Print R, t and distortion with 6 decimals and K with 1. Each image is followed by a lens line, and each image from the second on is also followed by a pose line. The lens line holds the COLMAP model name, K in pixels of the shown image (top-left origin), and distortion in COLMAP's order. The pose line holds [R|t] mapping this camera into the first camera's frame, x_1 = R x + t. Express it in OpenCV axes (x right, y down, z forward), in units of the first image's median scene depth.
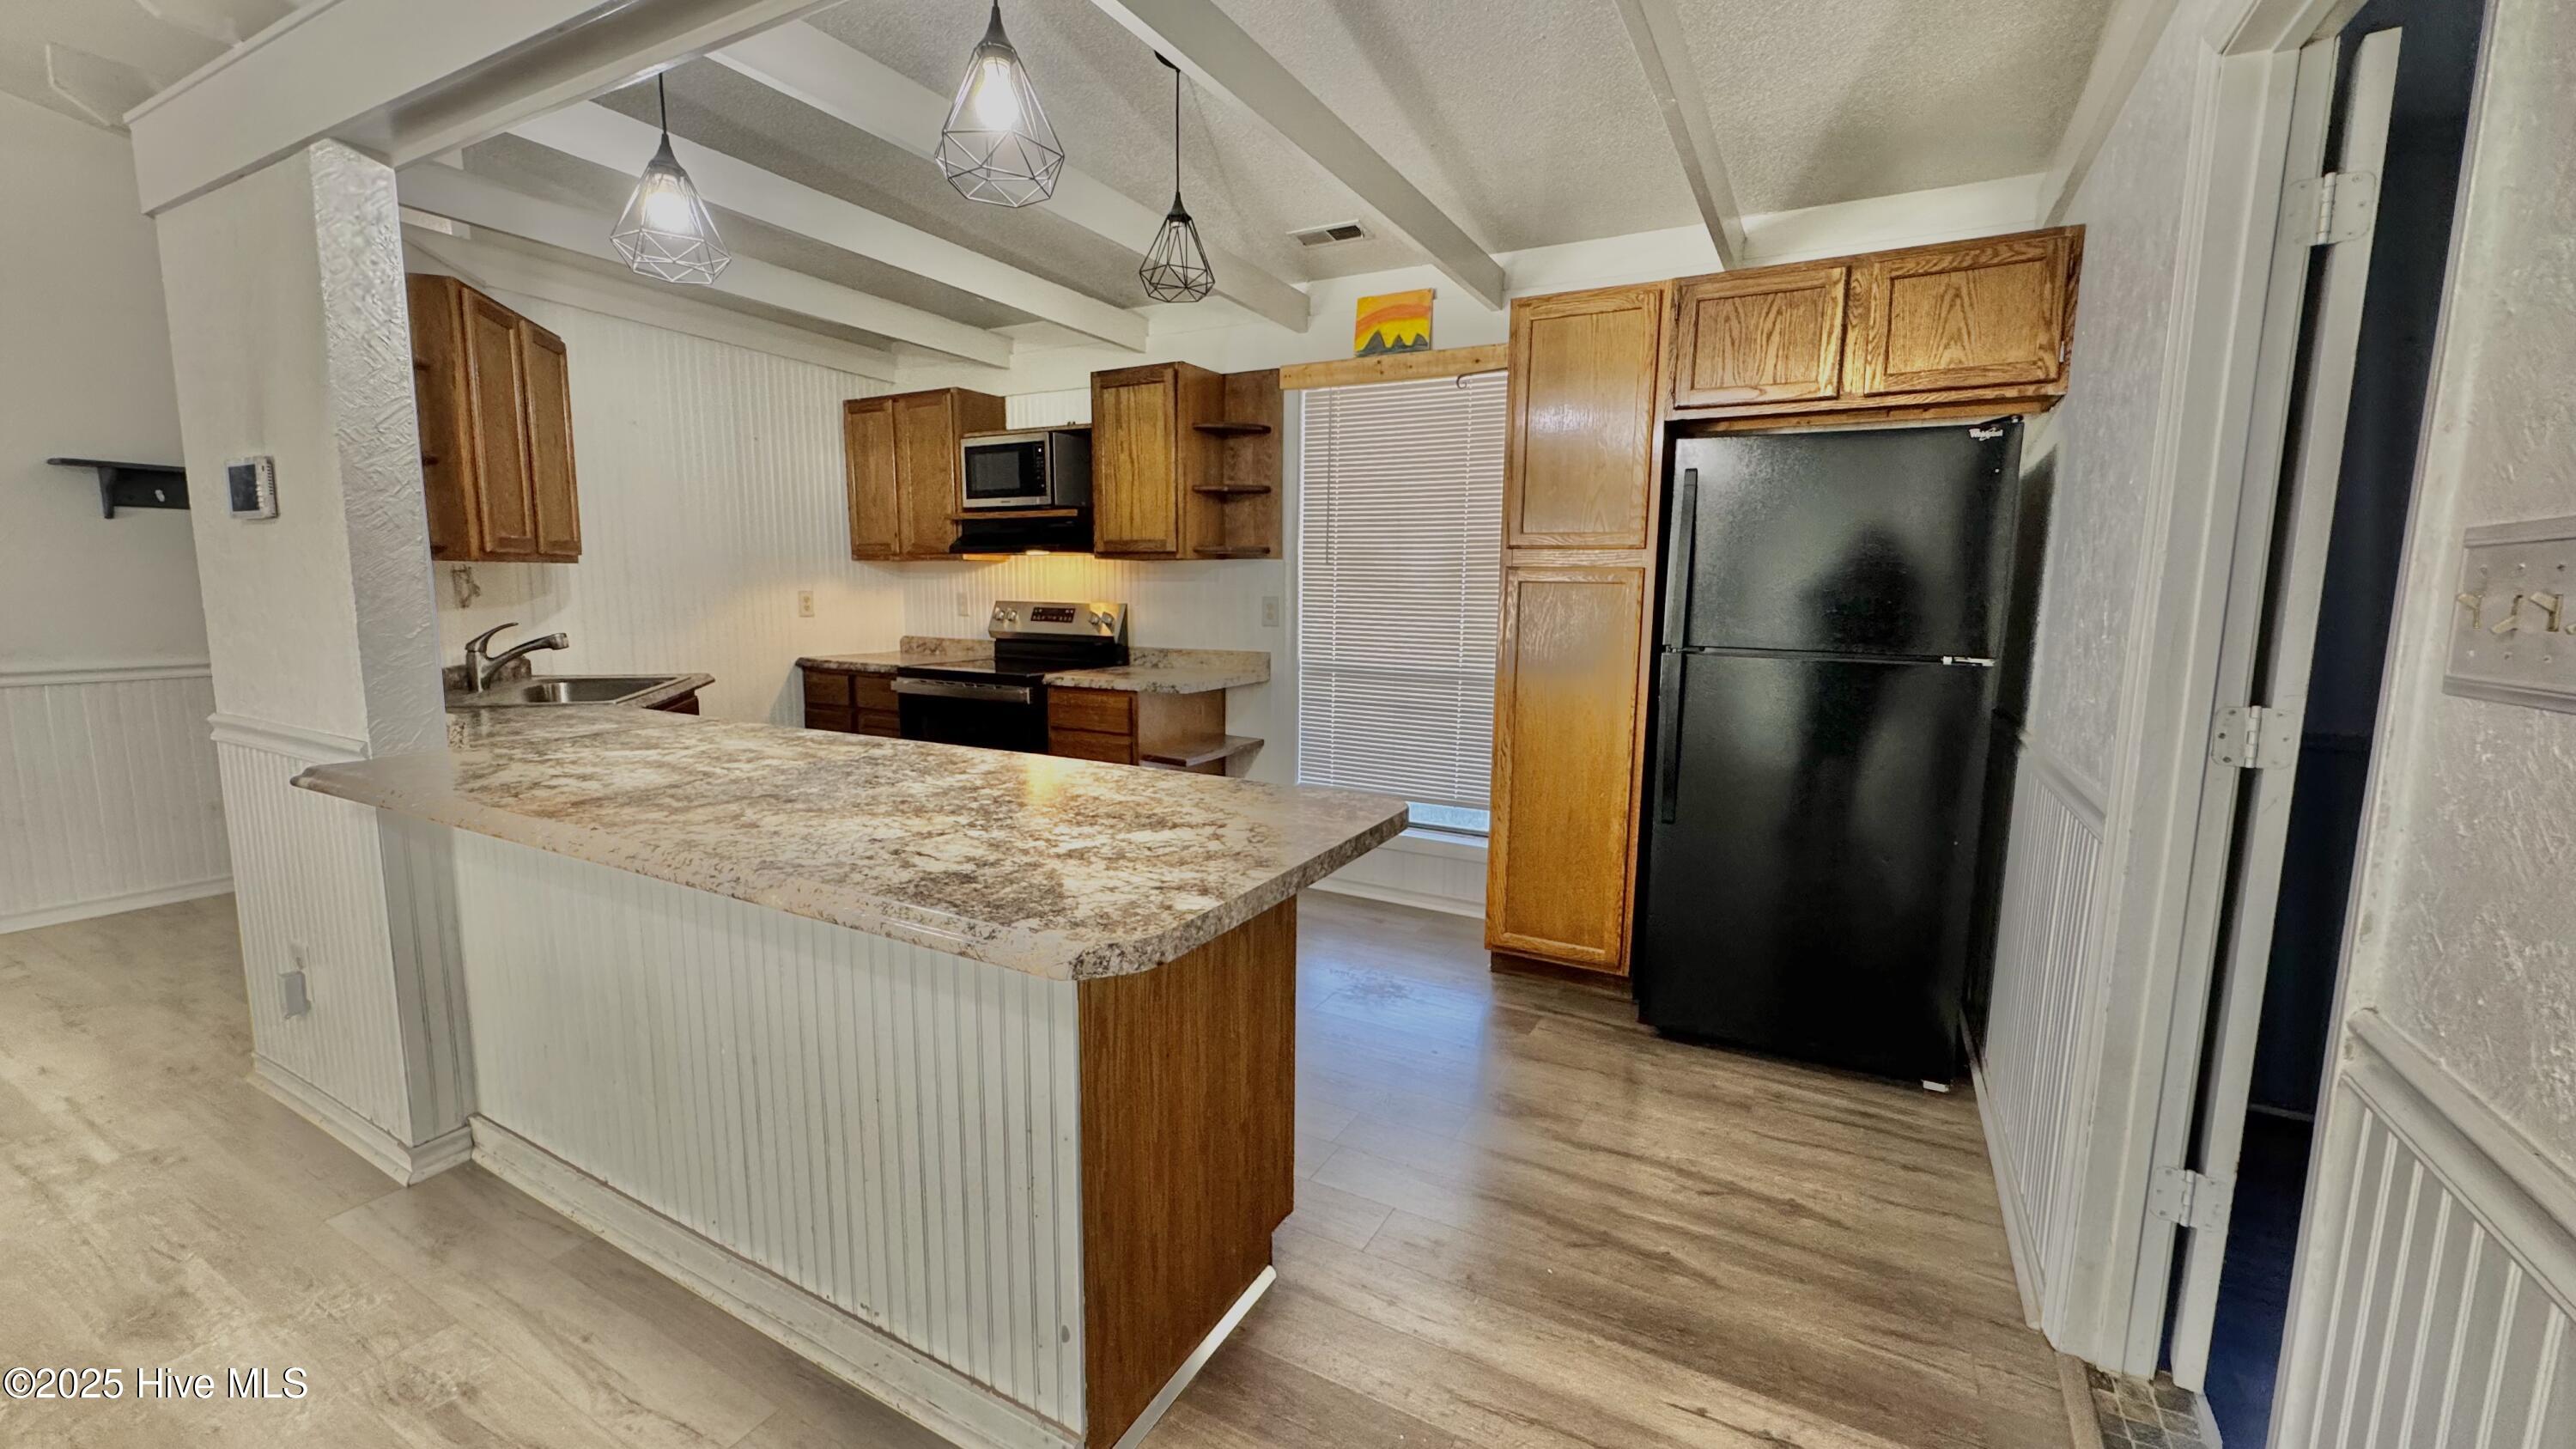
lens RADIAL K [[1025.5, 0, 1294.6], [0, 1025.5, 725.8], [0, 0, 1]] dist [-0.006531, 0.000062]
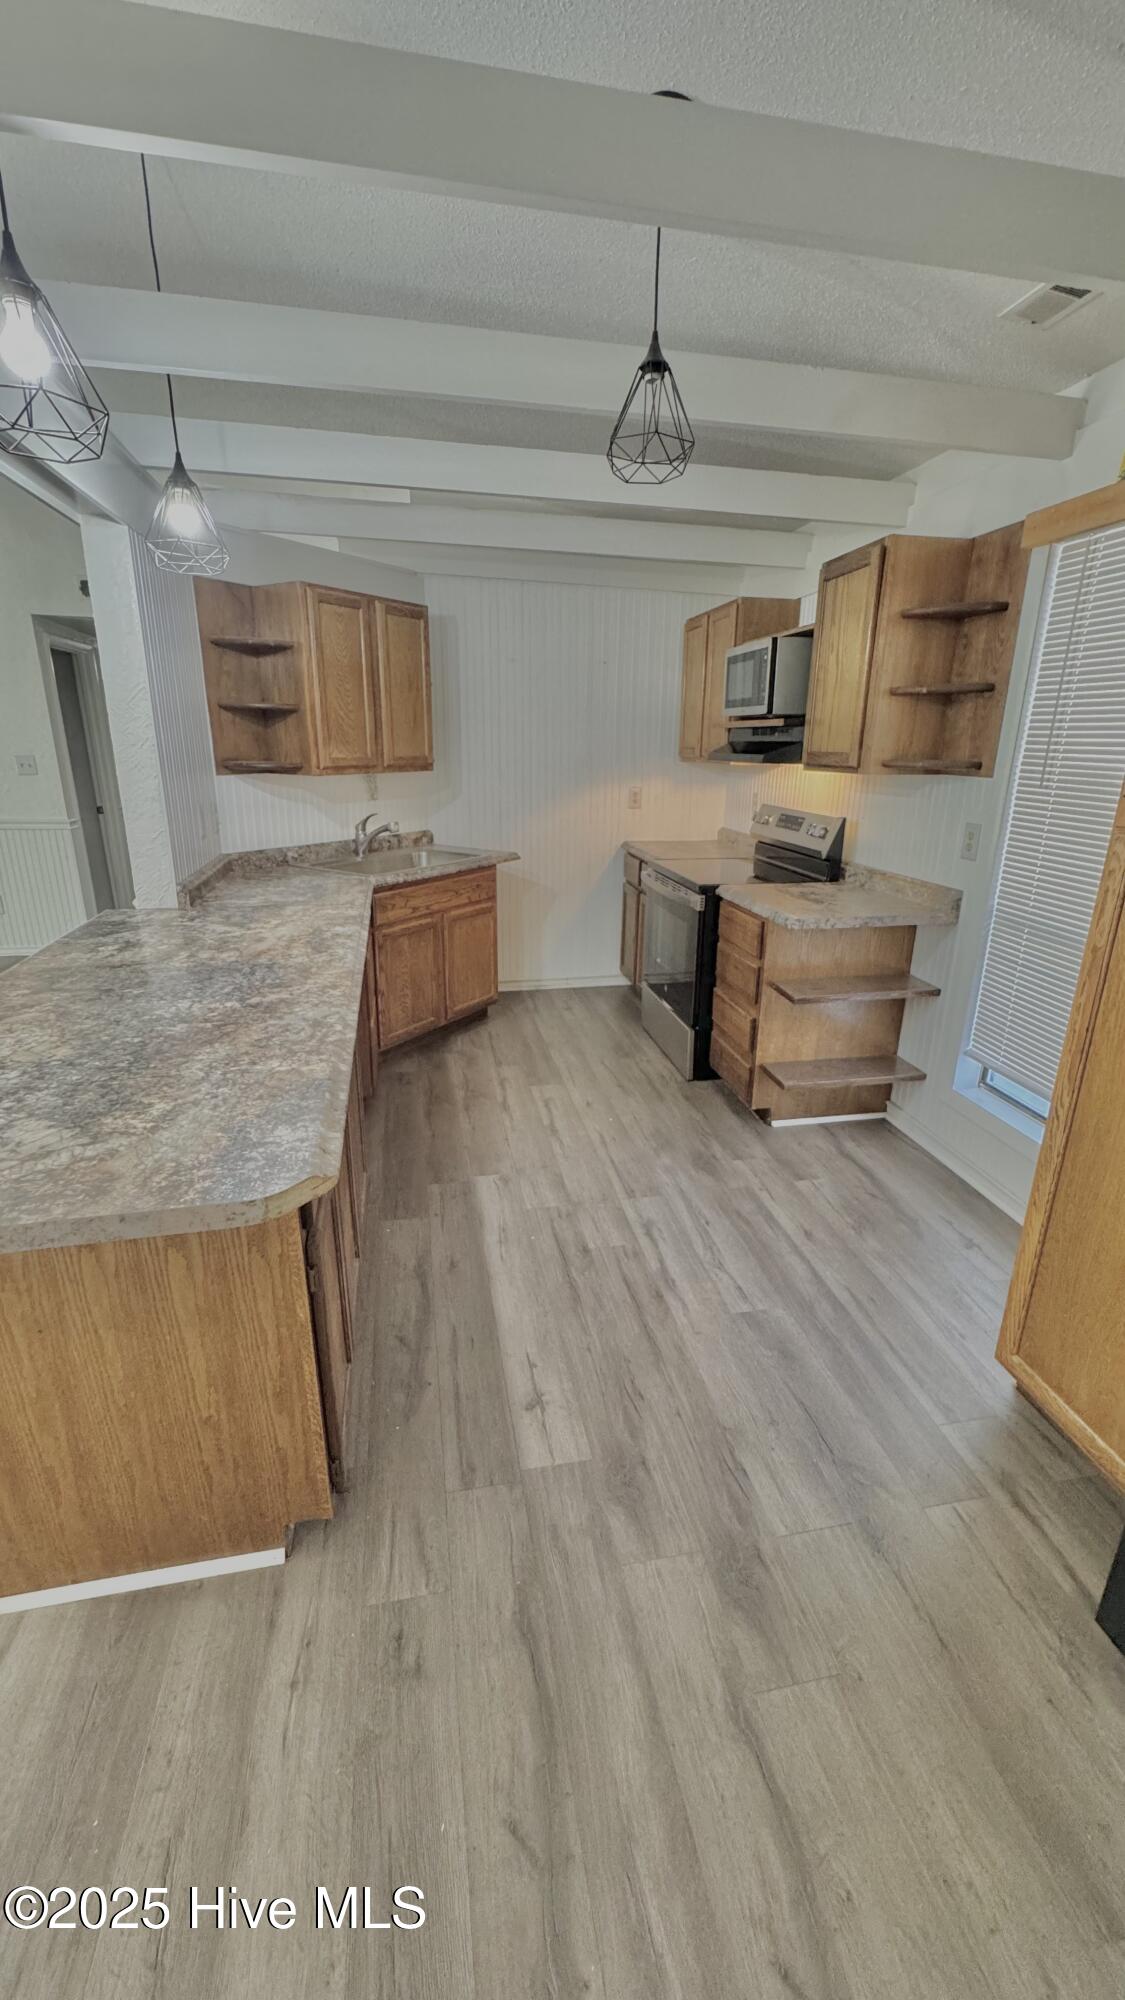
lens RADIAL K [[796.1, 0, 561.7], [0, 796.1, 1003.4], [0, 0, 1]] dist [-0.006531, 0.000062]
pose [[0.640629, 0.238073, -0.730010, 0.267459], [-0.110305, 0.969393, 0.219341, -0.090146], [0.759886, -0.059993, 0.647282, 0.329129]]
